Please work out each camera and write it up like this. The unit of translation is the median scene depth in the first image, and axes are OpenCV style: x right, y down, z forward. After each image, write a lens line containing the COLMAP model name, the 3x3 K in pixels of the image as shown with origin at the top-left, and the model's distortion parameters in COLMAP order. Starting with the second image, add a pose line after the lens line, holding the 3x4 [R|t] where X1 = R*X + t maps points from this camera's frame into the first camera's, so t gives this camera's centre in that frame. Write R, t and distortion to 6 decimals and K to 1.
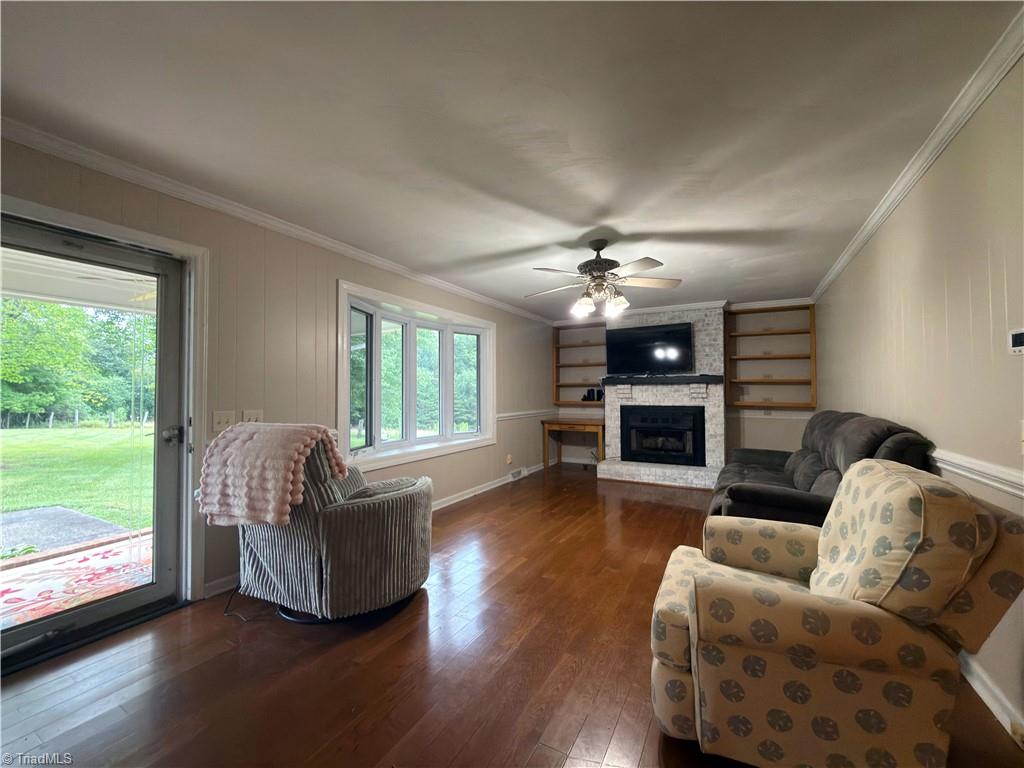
lens RADIAL K [[409.8, 0, 512.6], [0, 409.8, 383.9], [0, 0, 1]] dist [0.008282, -0.000487]
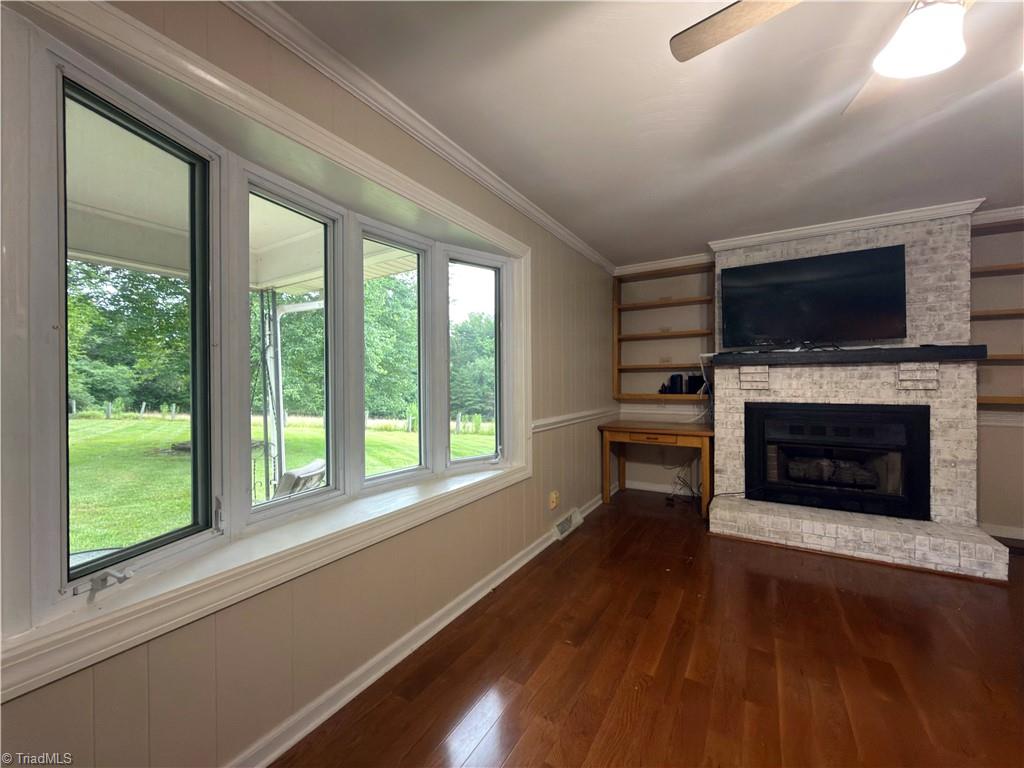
lens RADIAL K [[409.8, 0, 512.0], [0, 409.8, 383.2], [0, 0, 1]] dist [0.008282, -0.000487]
pose [[0.999419, -0.001463, -0.034059, -0.043074], [0.002321, 0.999680, 0.025175, 0.010843], [0.034011, -0.025240, 0.999103, 0.428258]]
